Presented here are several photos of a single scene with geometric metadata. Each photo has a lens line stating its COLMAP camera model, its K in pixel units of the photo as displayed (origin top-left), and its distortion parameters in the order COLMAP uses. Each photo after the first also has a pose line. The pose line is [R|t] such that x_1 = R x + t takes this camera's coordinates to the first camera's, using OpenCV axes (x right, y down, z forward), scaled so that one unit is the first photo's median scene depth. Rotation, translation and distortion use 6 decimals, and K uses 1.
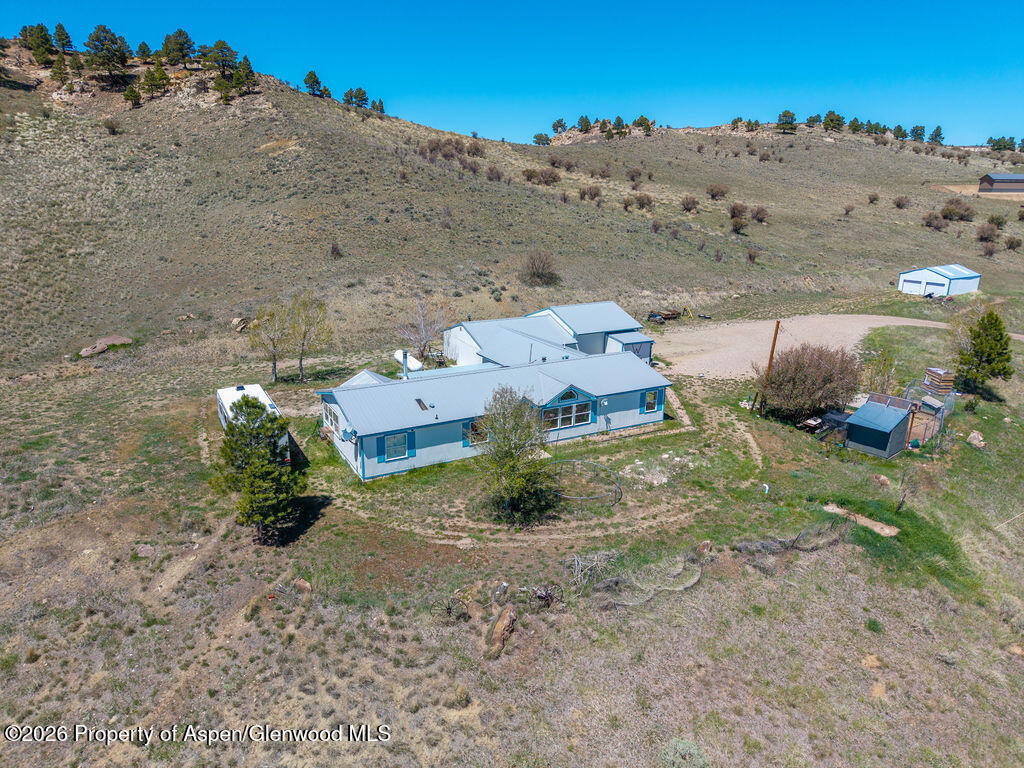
lens RADIAL K [[684.7, 0, 512.0], [0, 684.7, 384.0], [0, 0, 1]] dist [0.026733, -0.022106]
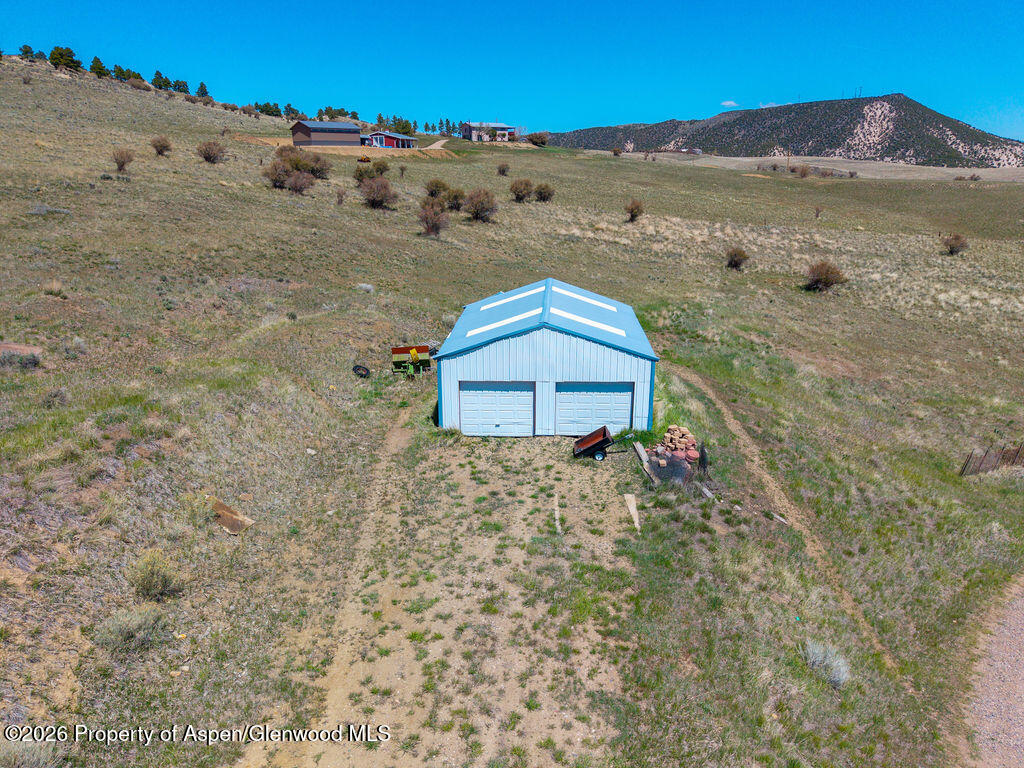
lens RADIAL K [[703.7, 0, 512.0], [0, 703.7, 384.0], [0, 0, 1]] dist [0.029134, -0.021802]
pose [[0.601038, -0.252293, 0.758355, 0.210054], [0.237826, 0.962342, 0.131667, -0.091378], [-0.763016, 0.101219, 0.638406, 0.435497]]
